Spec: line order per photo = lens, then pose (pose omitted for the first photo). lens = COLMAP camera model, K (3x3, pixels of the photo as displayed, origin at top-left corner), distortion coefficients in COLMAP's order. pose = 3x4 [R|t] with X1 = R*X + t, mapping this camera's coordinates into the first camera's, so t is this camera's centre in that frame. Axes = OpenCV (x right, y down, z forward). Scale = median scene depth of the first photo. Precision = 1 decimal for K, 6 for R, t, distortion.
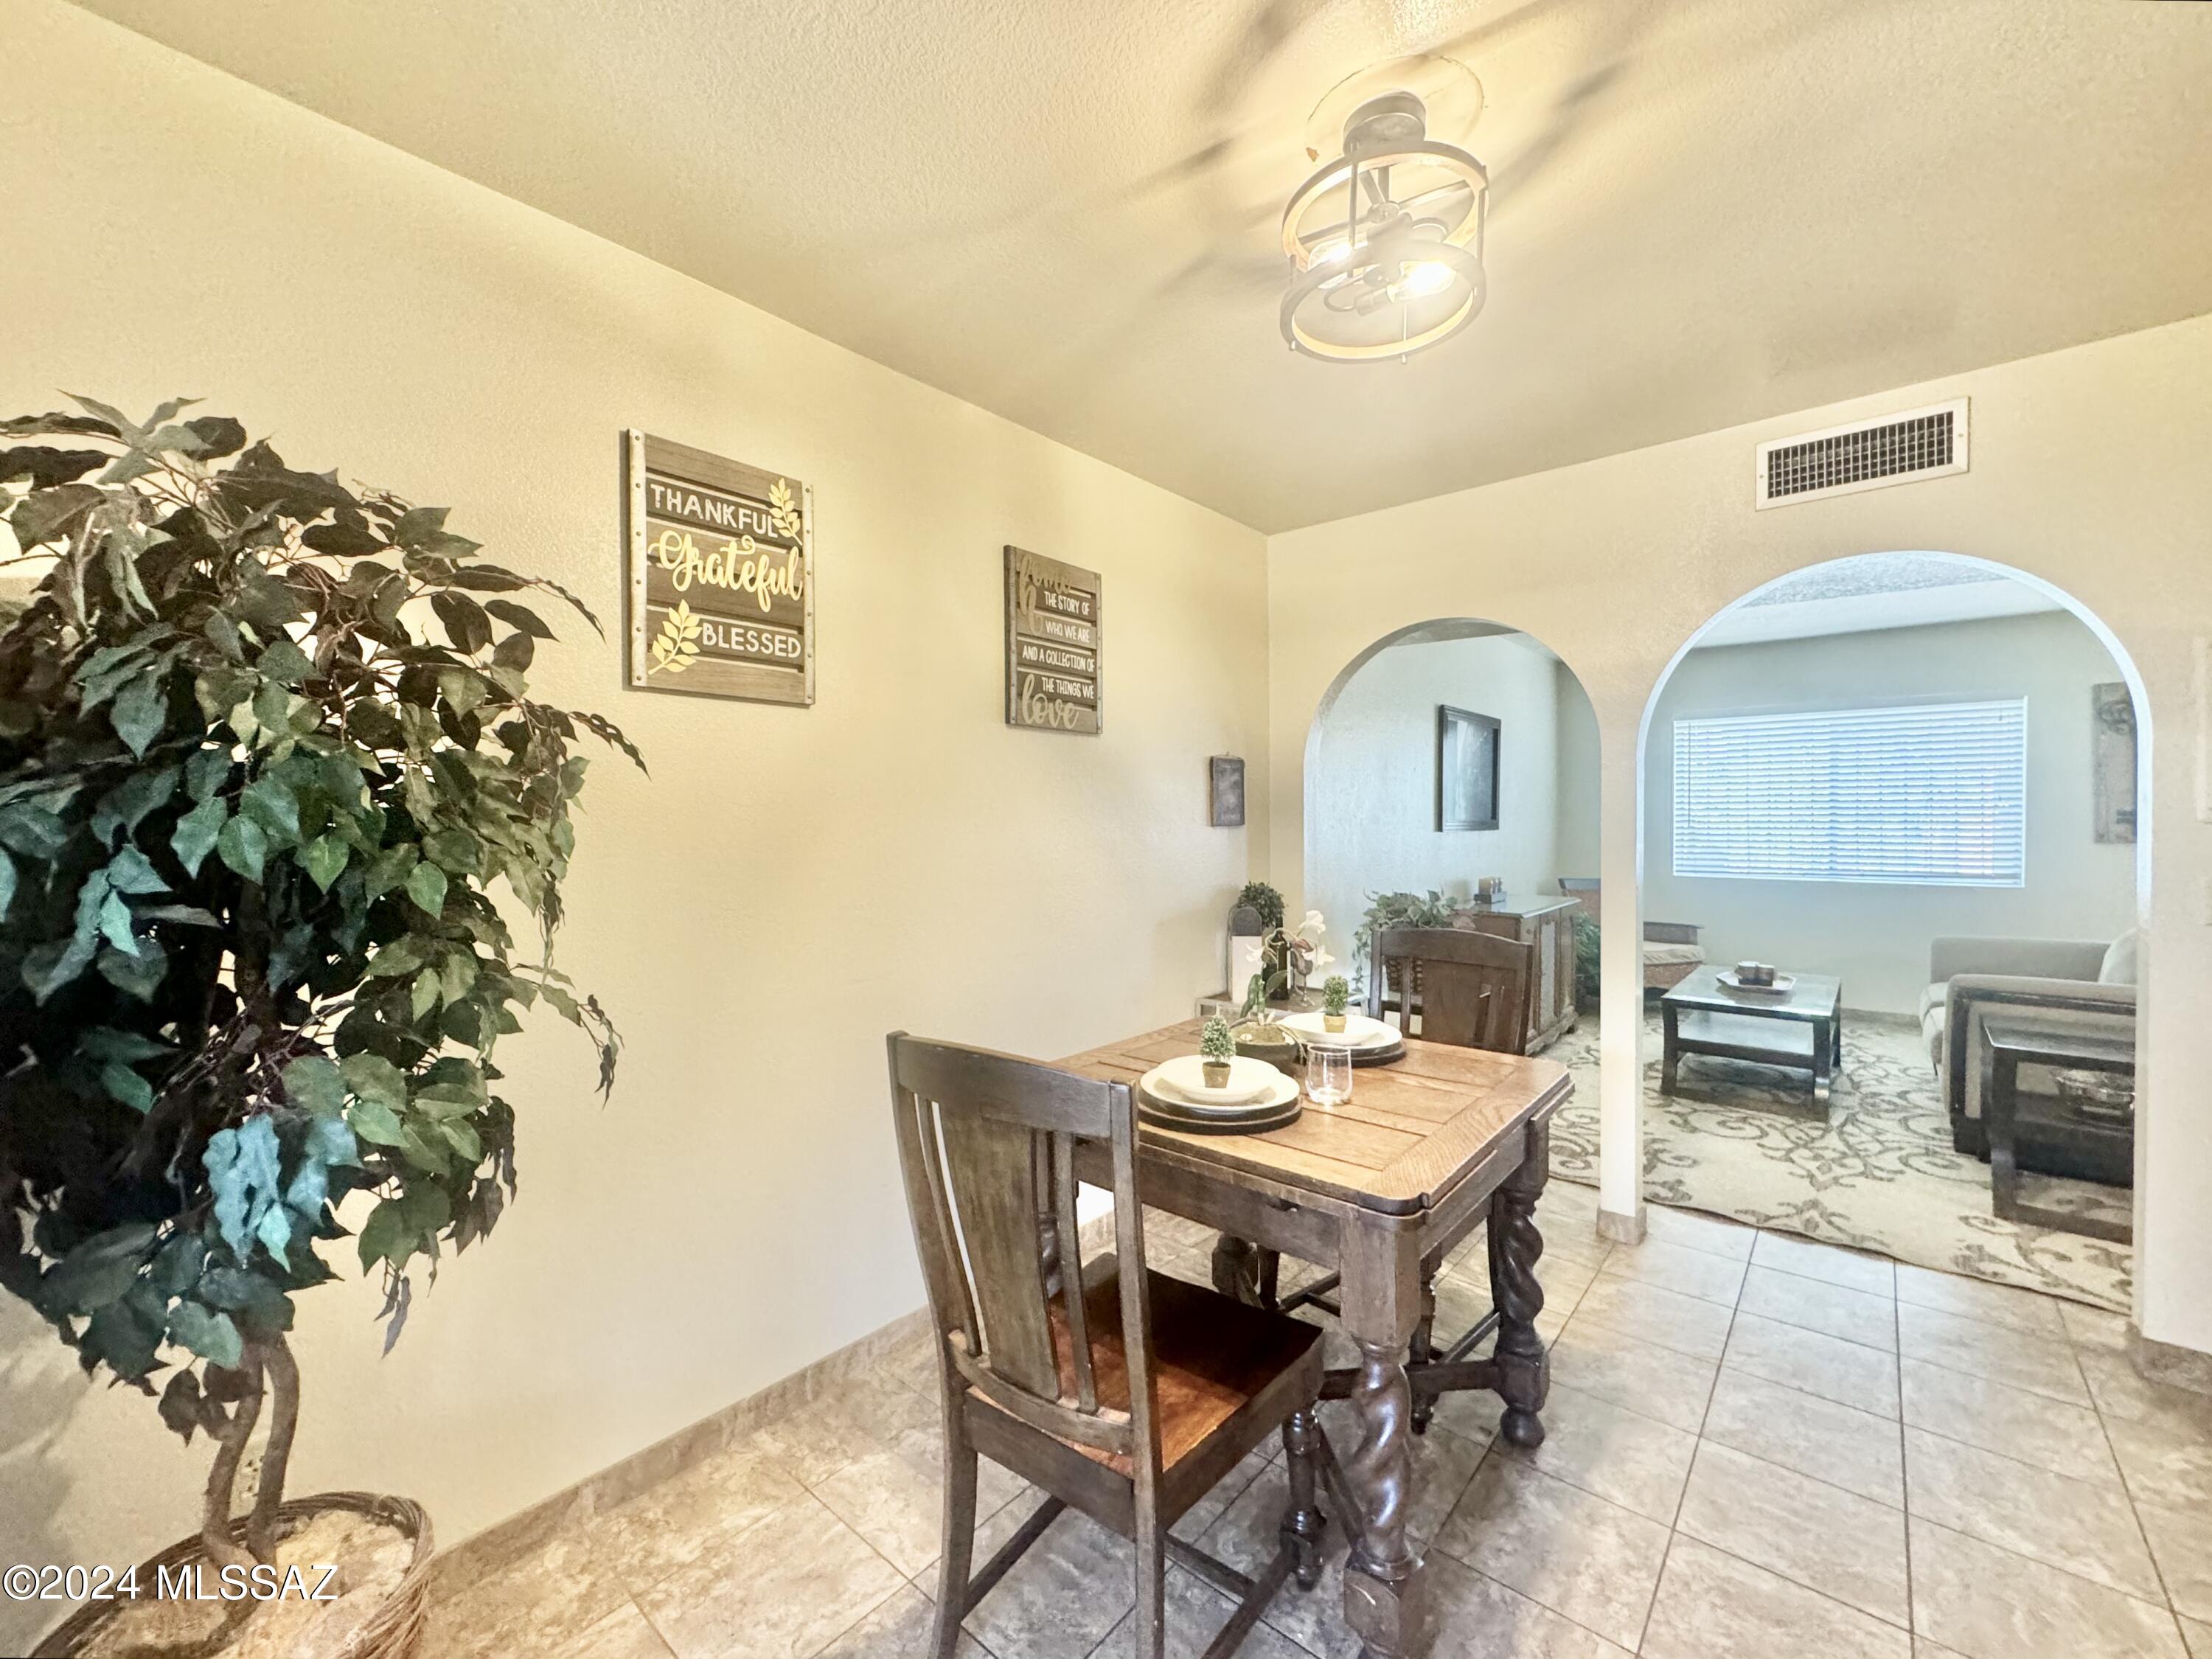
lens RADIAL K [[883.5, 0, 1119.0], [0, 883.5, 831.4], [0, 0, 1]] dist [0.000149, 0.000278]
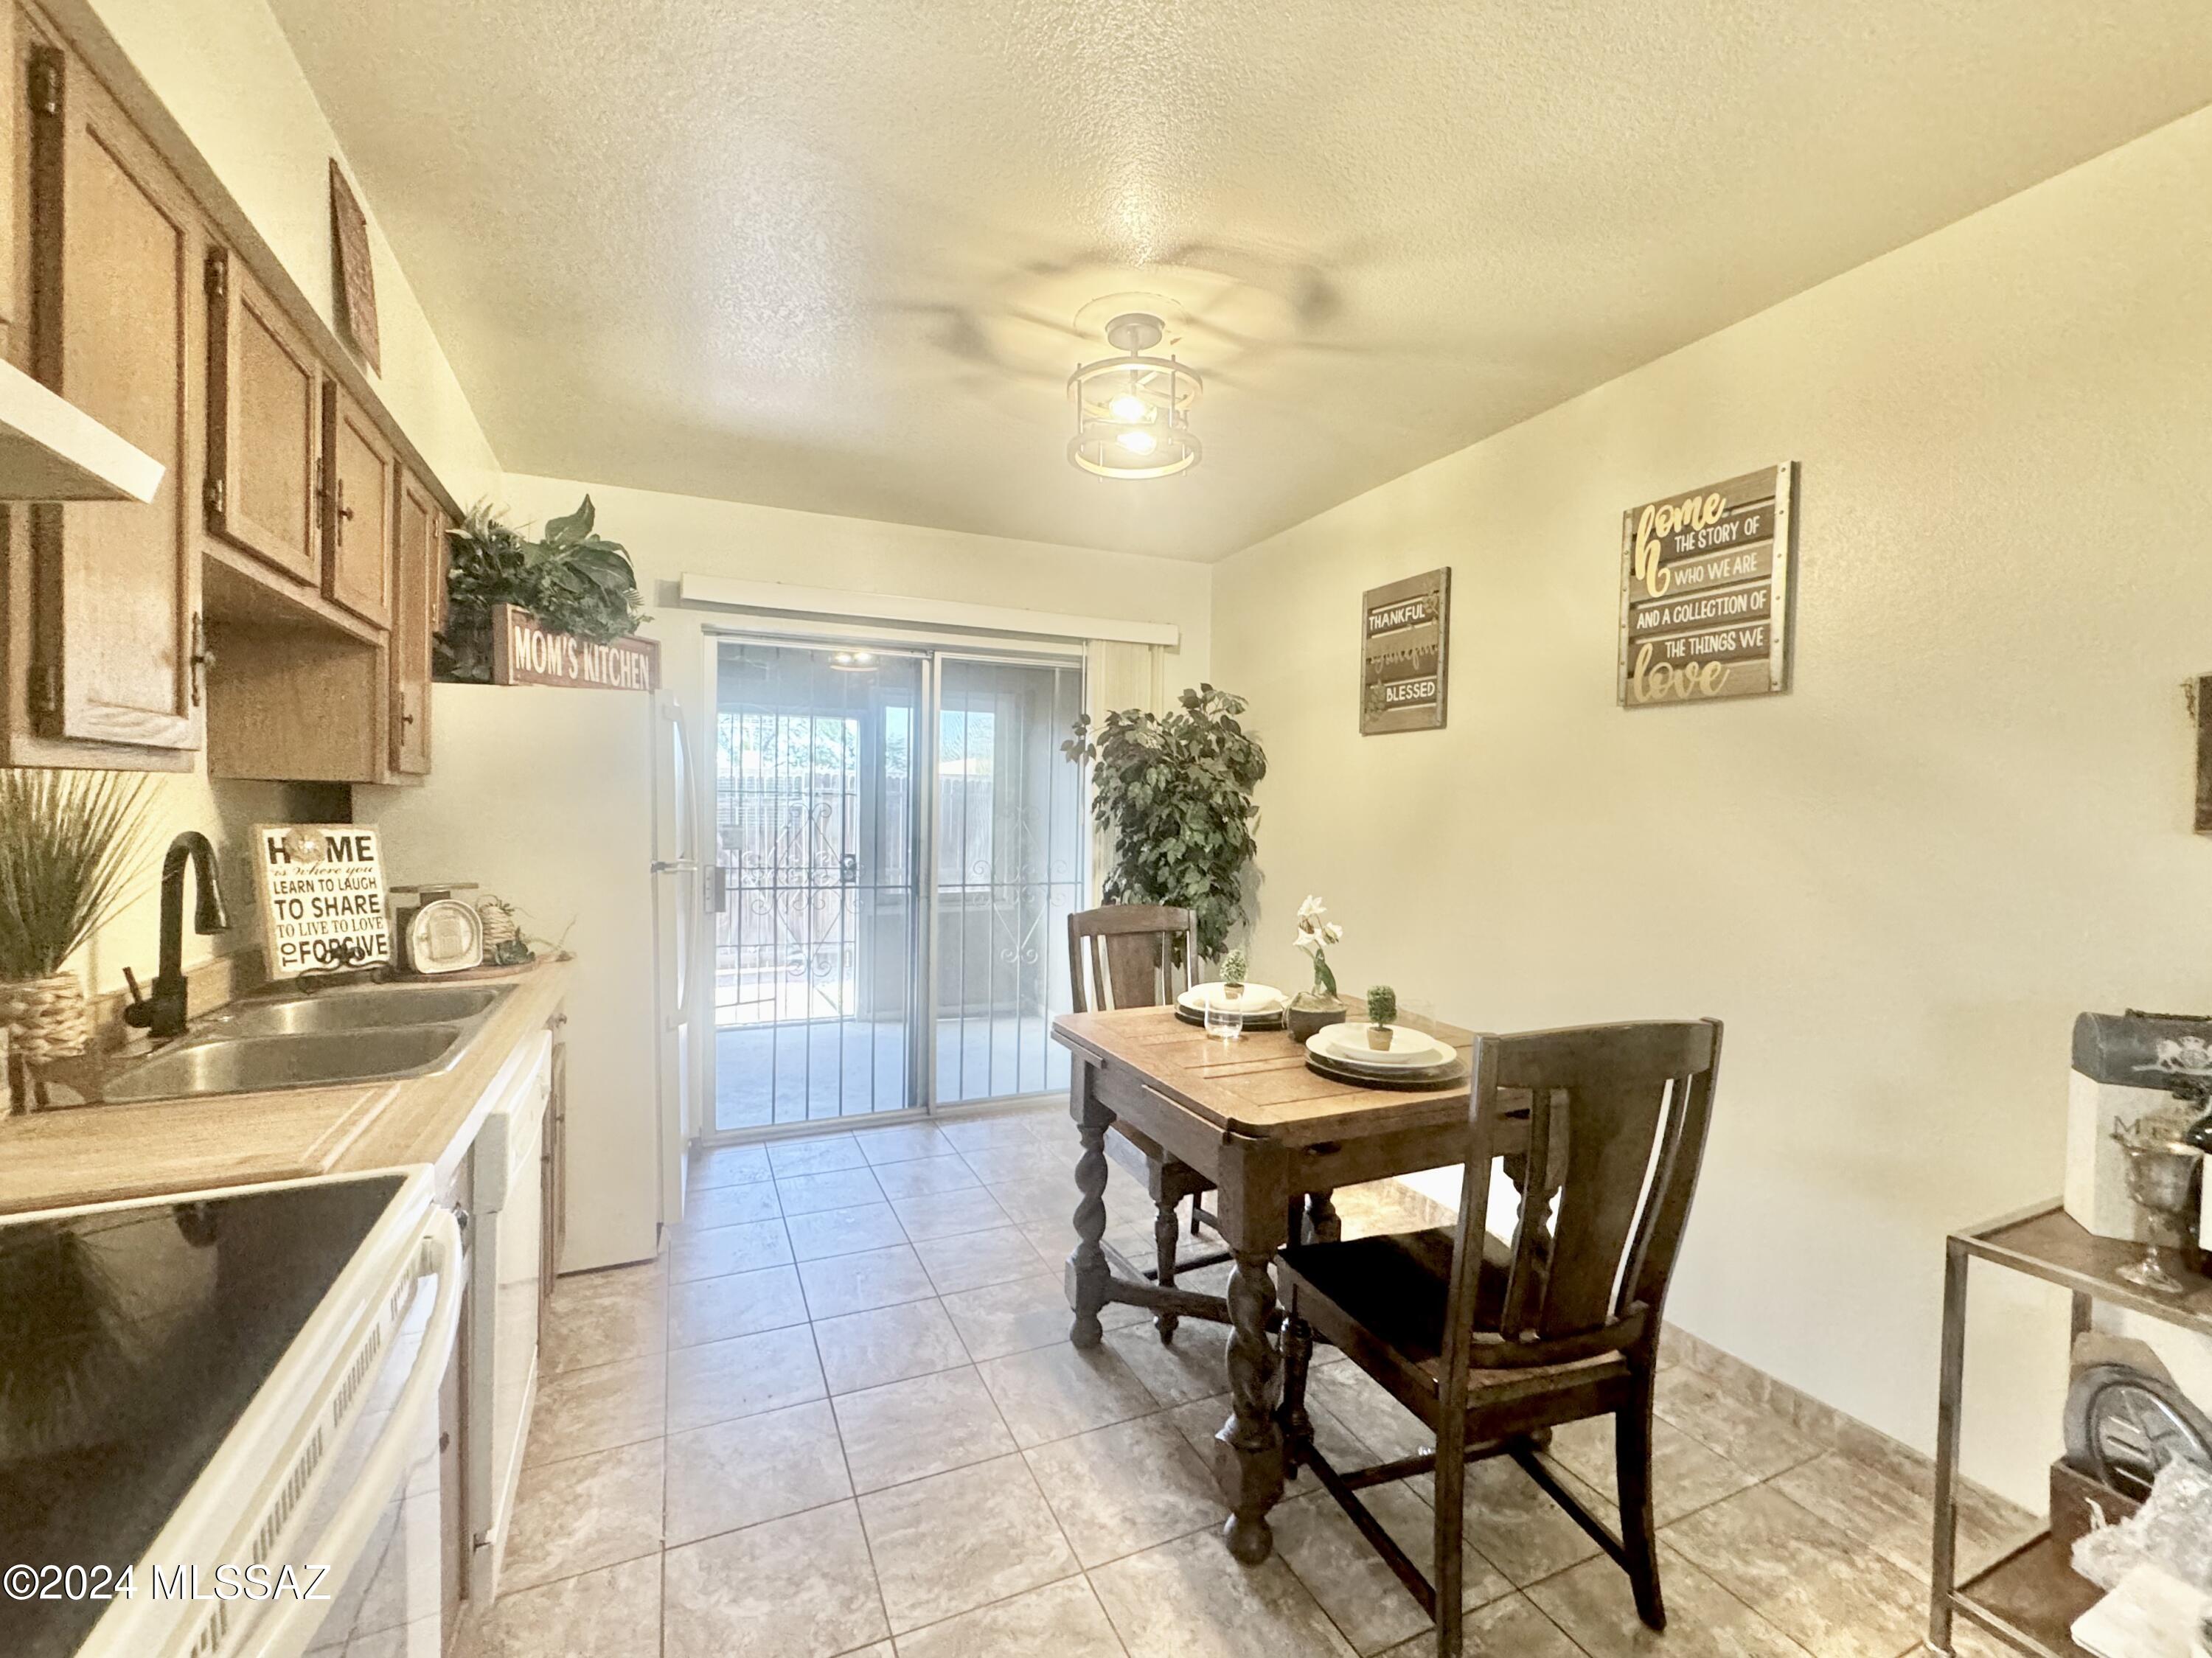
lens RADIAL K [[949.0, 0, 1113.2], [0, 949.0, 833.7], [0, 0, 1]] dist [0.000968, -0.000074]
pose [[-0.412380, 0.023851, -0.910699, 0.961245], [-0.023050, 0.999064, 0.036603, -0.013539], [0.910720, 0.036086, -0.411445, 0.901110]]
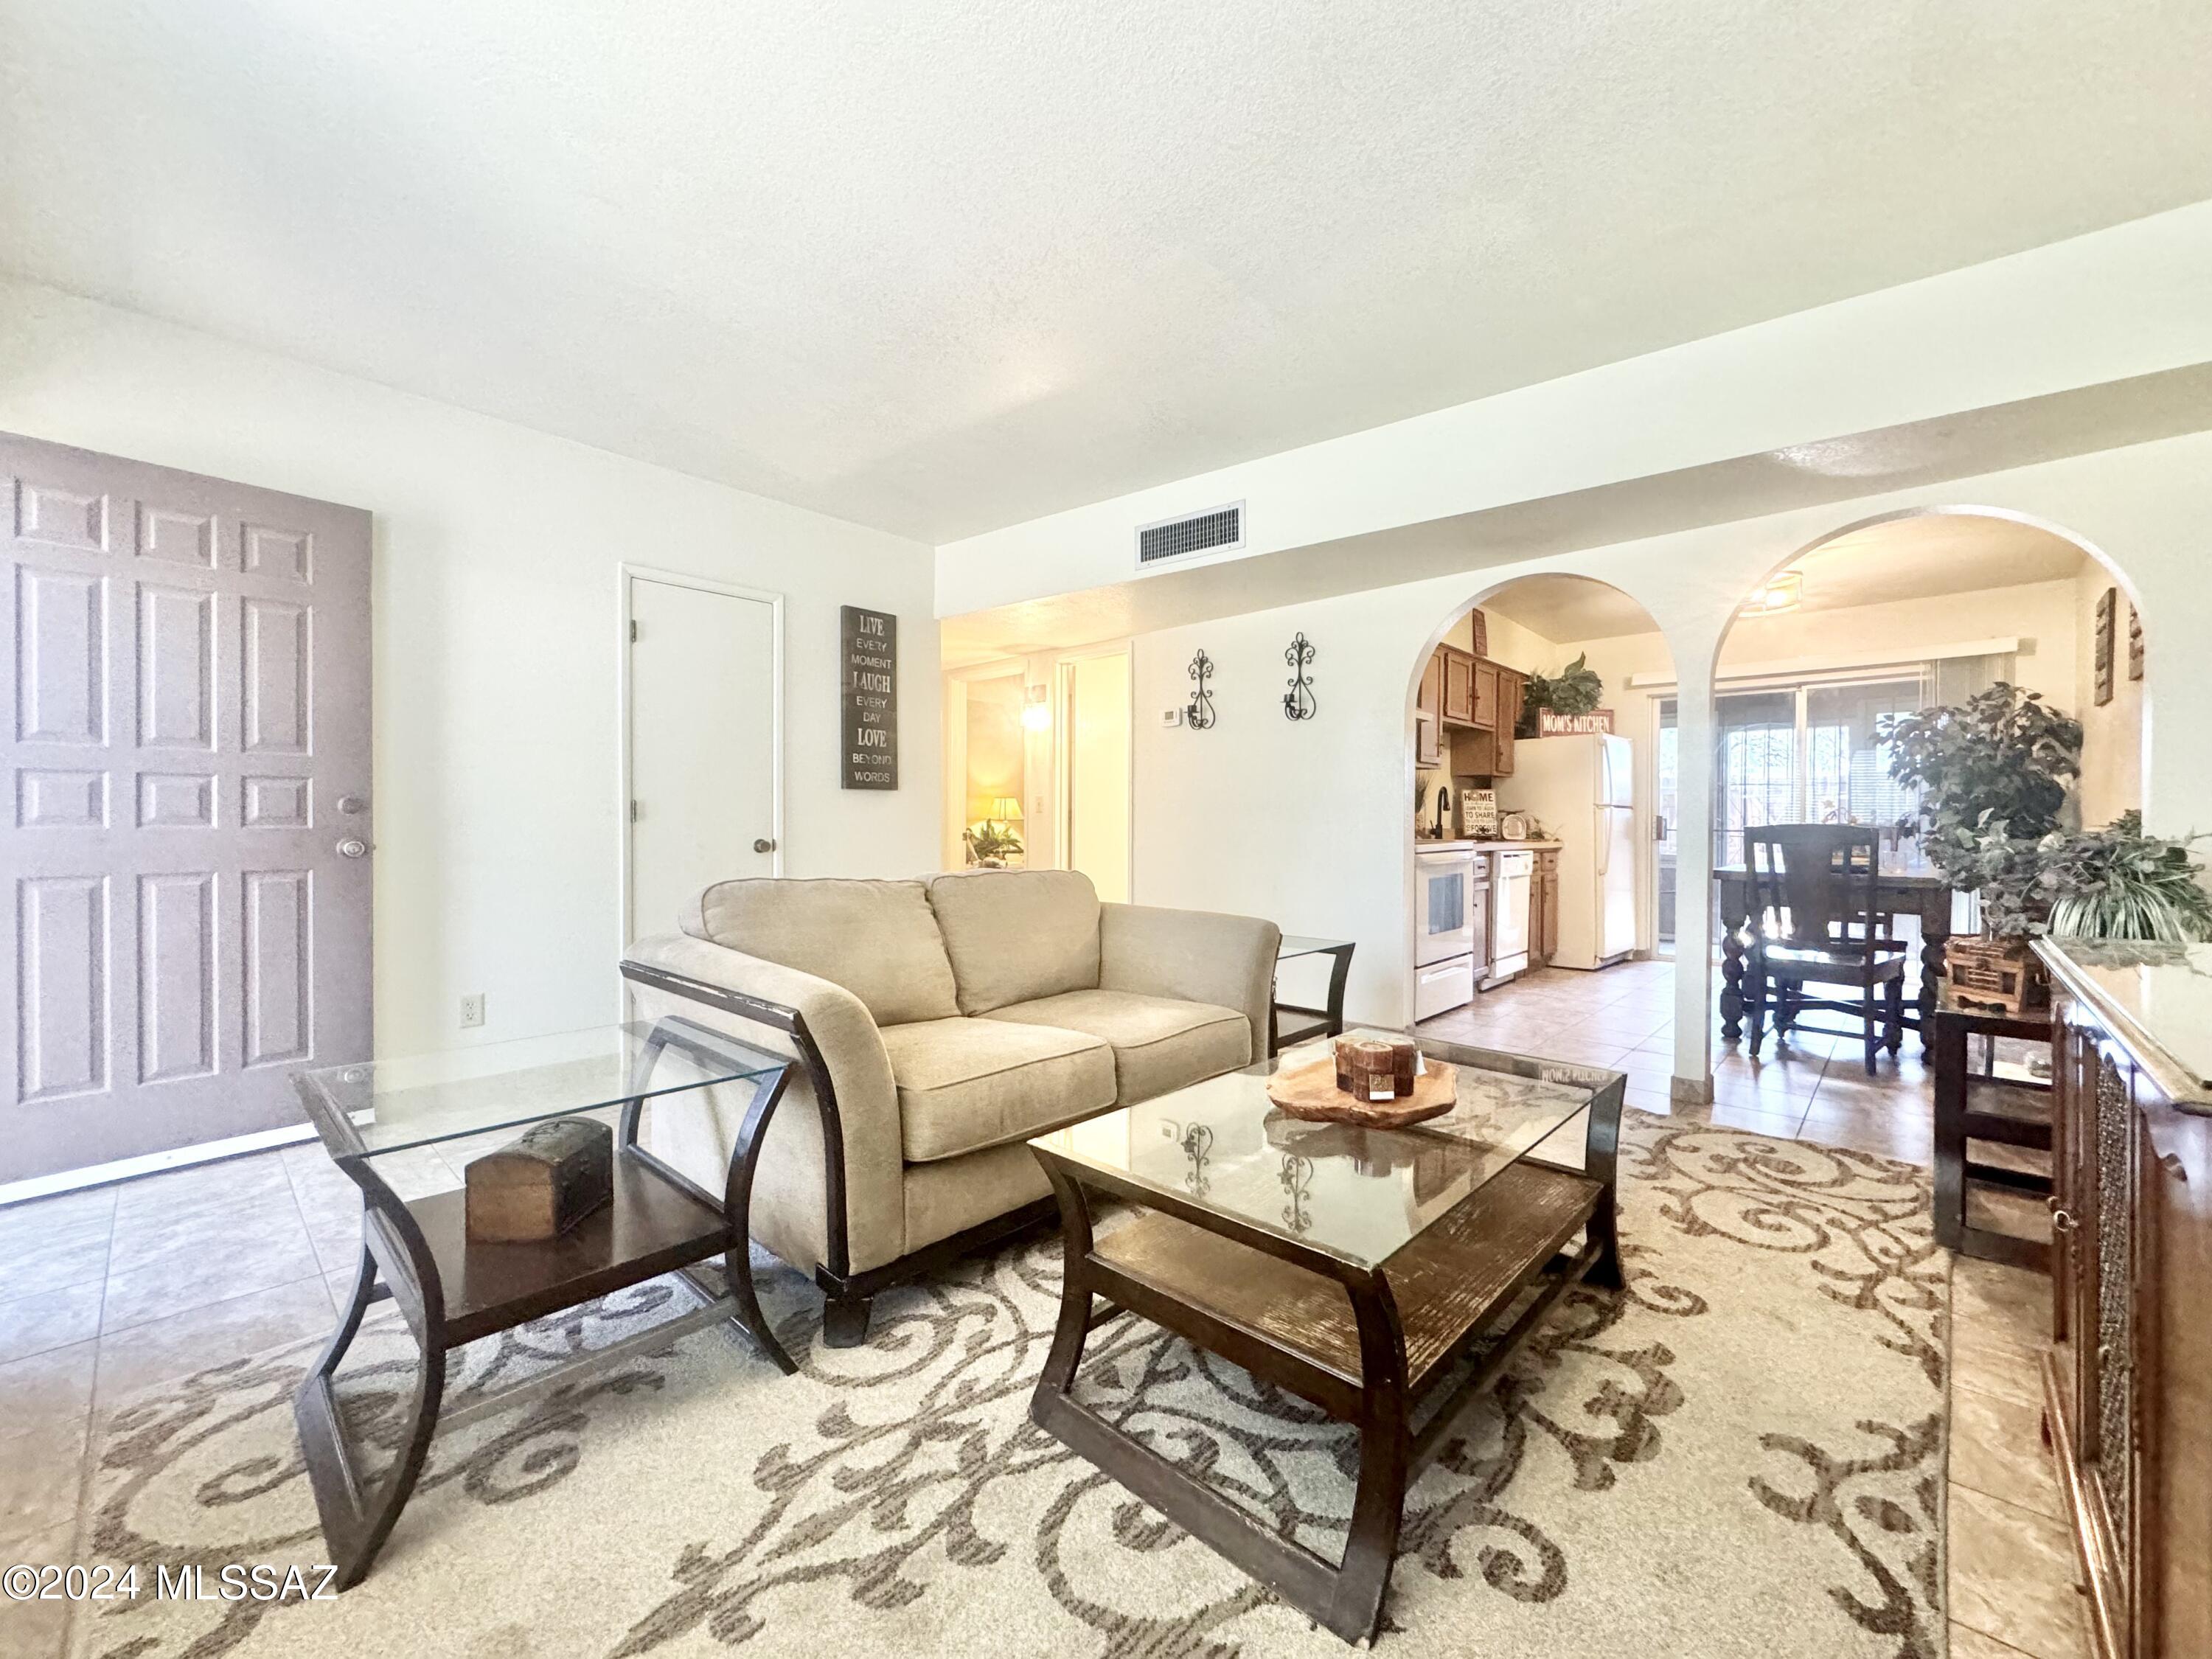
lens RADIAL K [[883.5, 0, 1110.9], [0, 883.5, 830.0], [0, 0, 1]] dist [0.000149, 0.000278]
pose [[-0.999583, 0.001404, 0.028855, 1.422004], [0.001895, 0.999854, 0.016991, 0.090577], [-0.028827, 0.017039, -0.999439, 2.355085]]
